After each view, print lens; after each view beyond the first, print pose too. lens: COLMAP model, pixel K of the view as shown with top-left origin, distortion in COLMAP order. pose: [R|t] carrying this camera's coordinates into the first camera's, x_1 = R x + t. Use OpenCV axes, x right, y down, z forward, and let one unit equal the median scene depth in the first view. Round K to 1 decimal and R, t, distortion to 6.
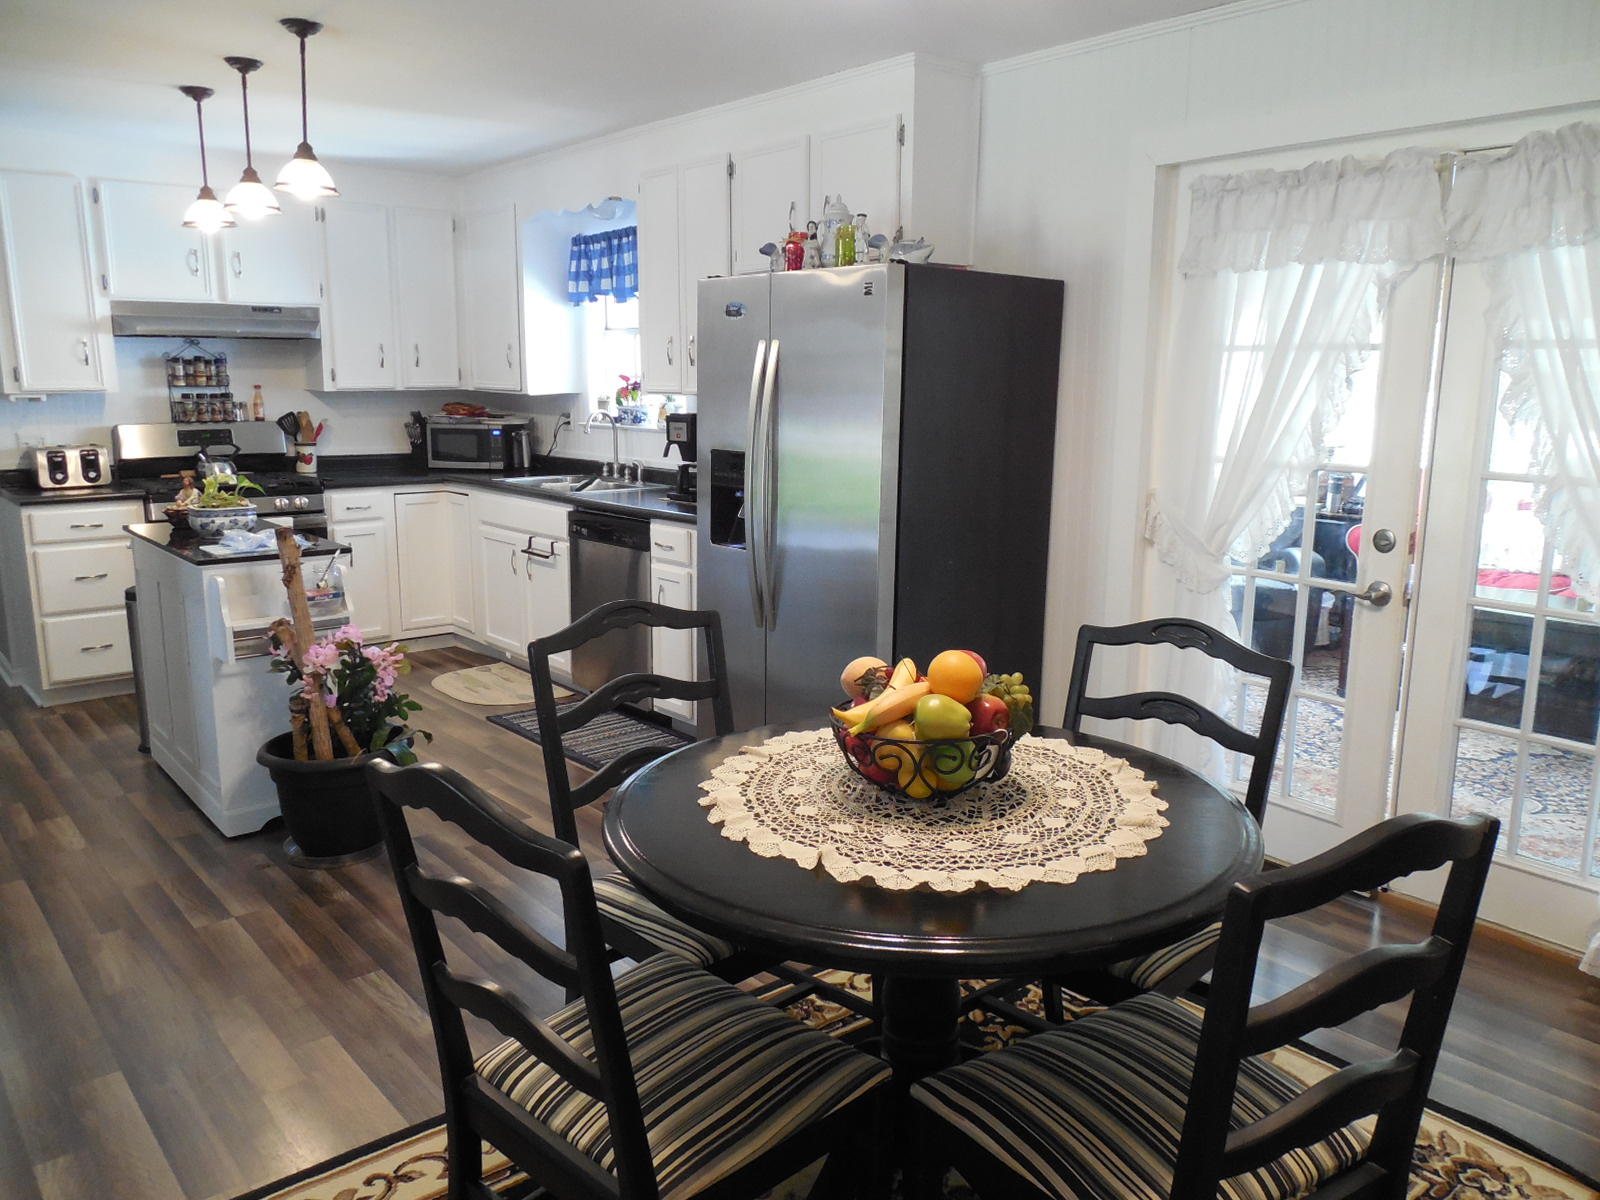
lens RADIAL K [[1212.5, 0, 800.0], [0, 1212.5, 600.0], [0, 0, 1]] dist [-0.004060, 0.000768]
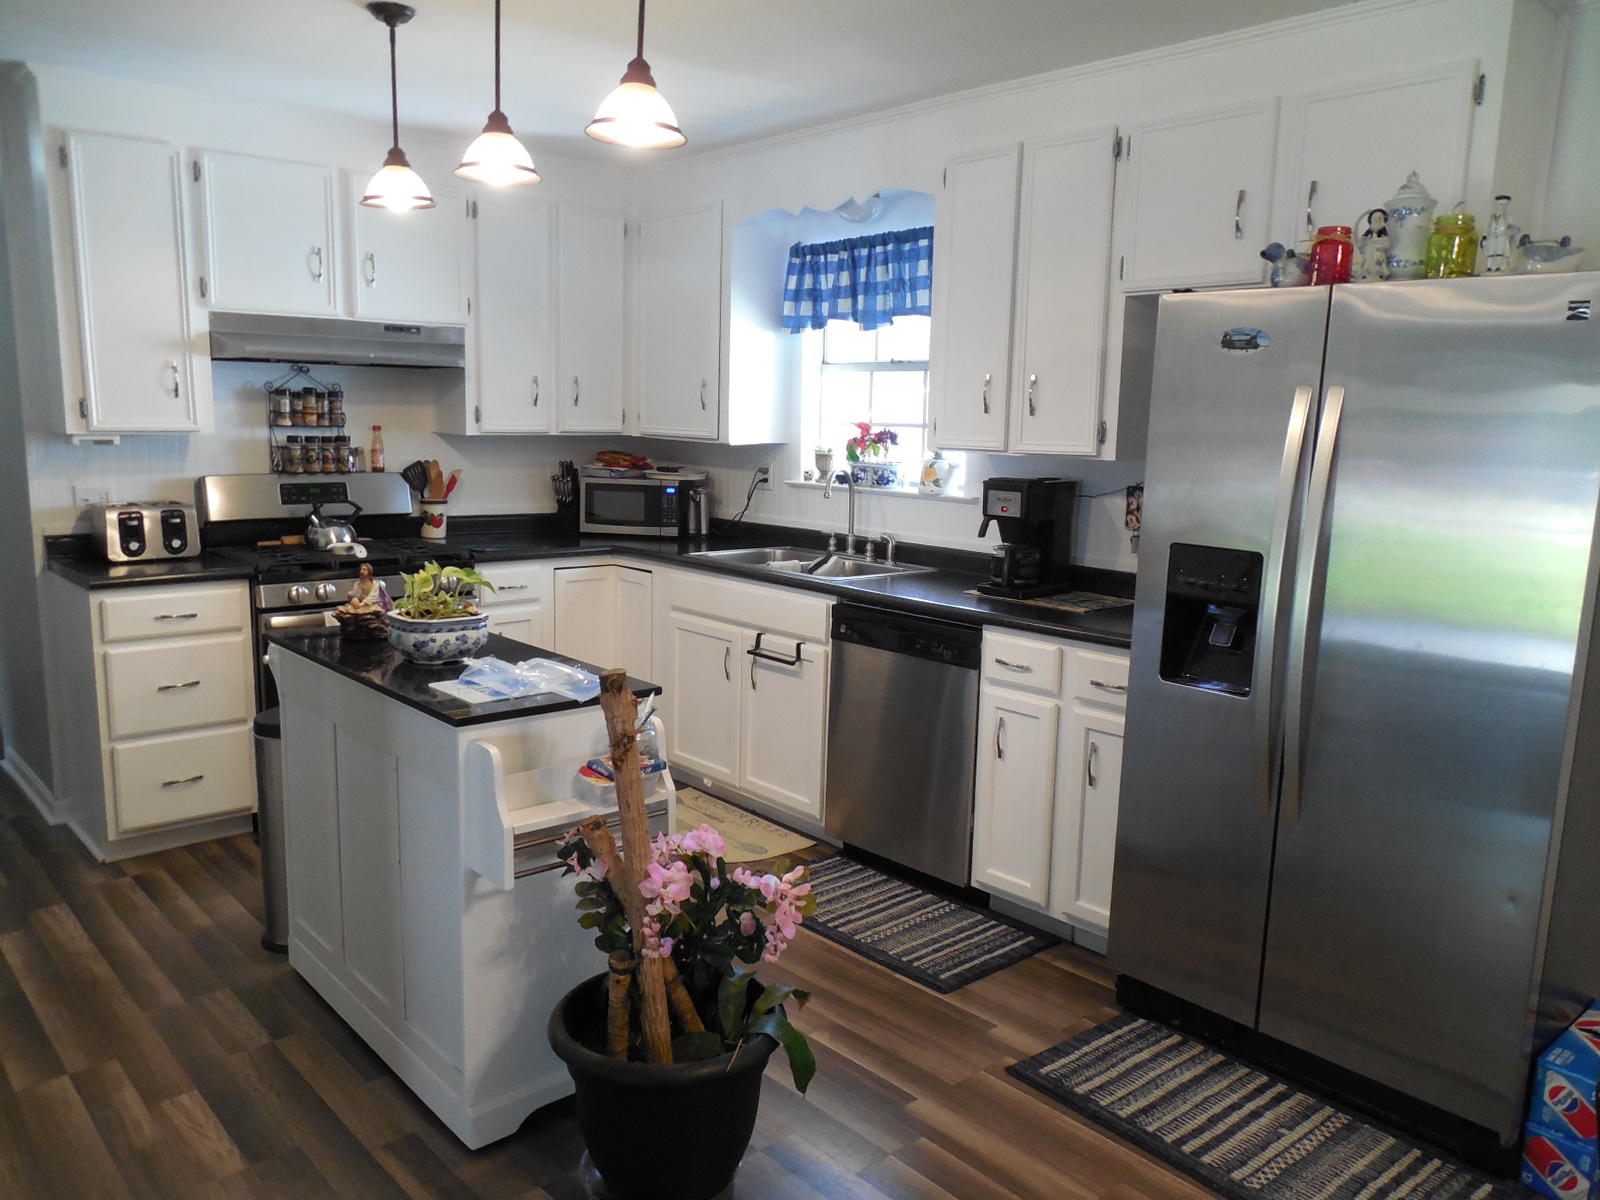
lens RADIAL K [[1212.5, 0, 800.0], [0, 1212.5, 600.0], [0, 0, 1]] dist [-0.004060, 0.000768]
pose [[0.999386, 0.013927, 0.032161, -0.211675], [-0.012951, 0.999455, -0.030357, -0.048158], [-0.032566, 0.029922, 0.999022, 0.230107]]
